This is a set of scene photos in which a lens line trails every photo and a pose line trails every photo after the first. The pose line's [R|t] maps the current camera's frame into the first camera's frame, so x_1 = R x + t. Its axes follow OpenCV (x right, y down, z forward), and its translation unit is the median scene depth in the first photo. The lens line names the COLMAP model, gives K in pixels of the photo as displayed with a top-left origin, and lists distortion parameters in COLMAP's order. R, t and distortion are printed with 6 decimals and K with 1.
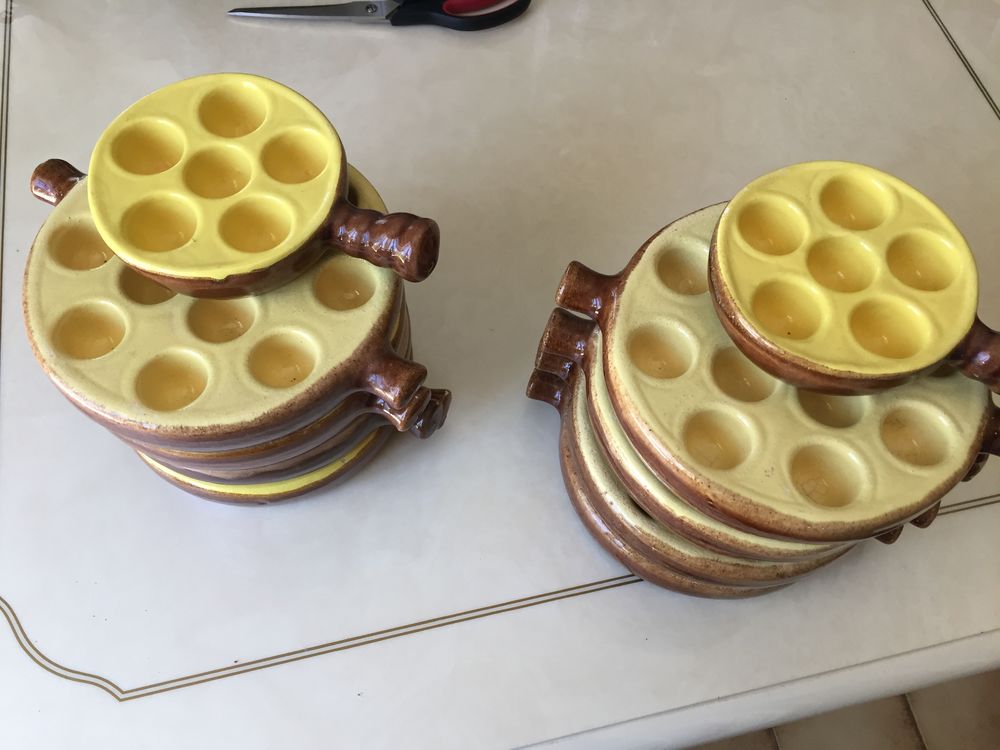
lens RADIAL K [[827.2, 0, 500.0], [0, 827.2, 375.0], [0, 0, 1]] dist [0.027347, -0.052435]
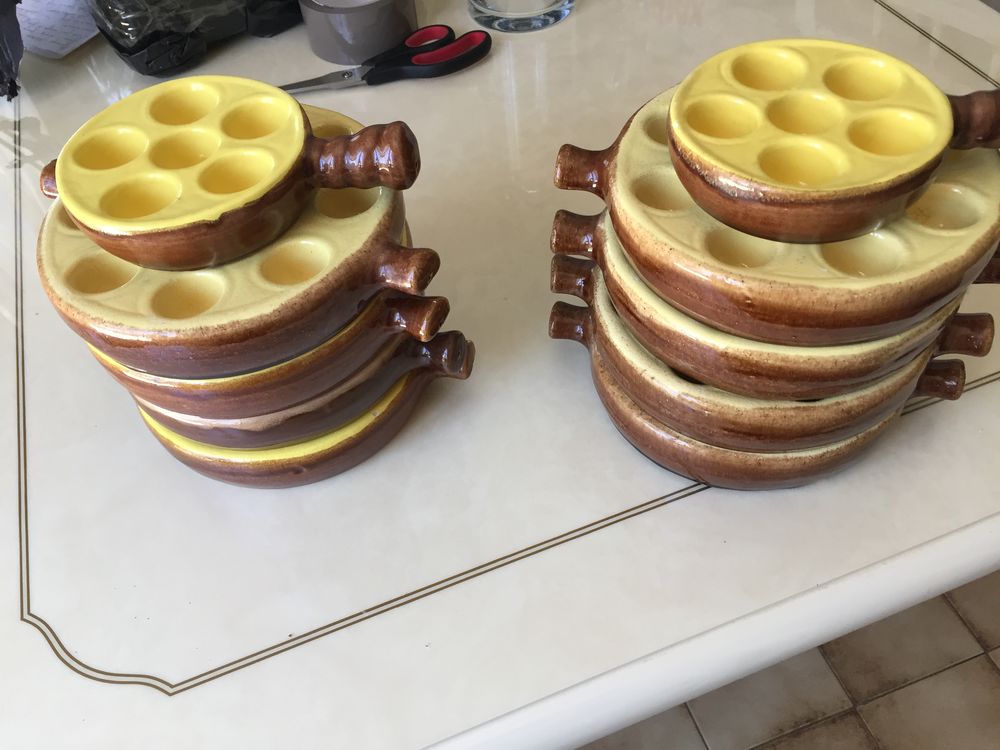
lens RADIAL K [[829.4, 0, 500.0], [0, 829.4, 375.0], [0, 0, 1]] dist [0.012957, -0.000294]
pose [[0.983684, -0.179453, -0.012779, -0.028835], [0.172976, 0.962923, -0.207025, 0.347897], [0.049457, 0.201437, 0.978252, 0.056827]]
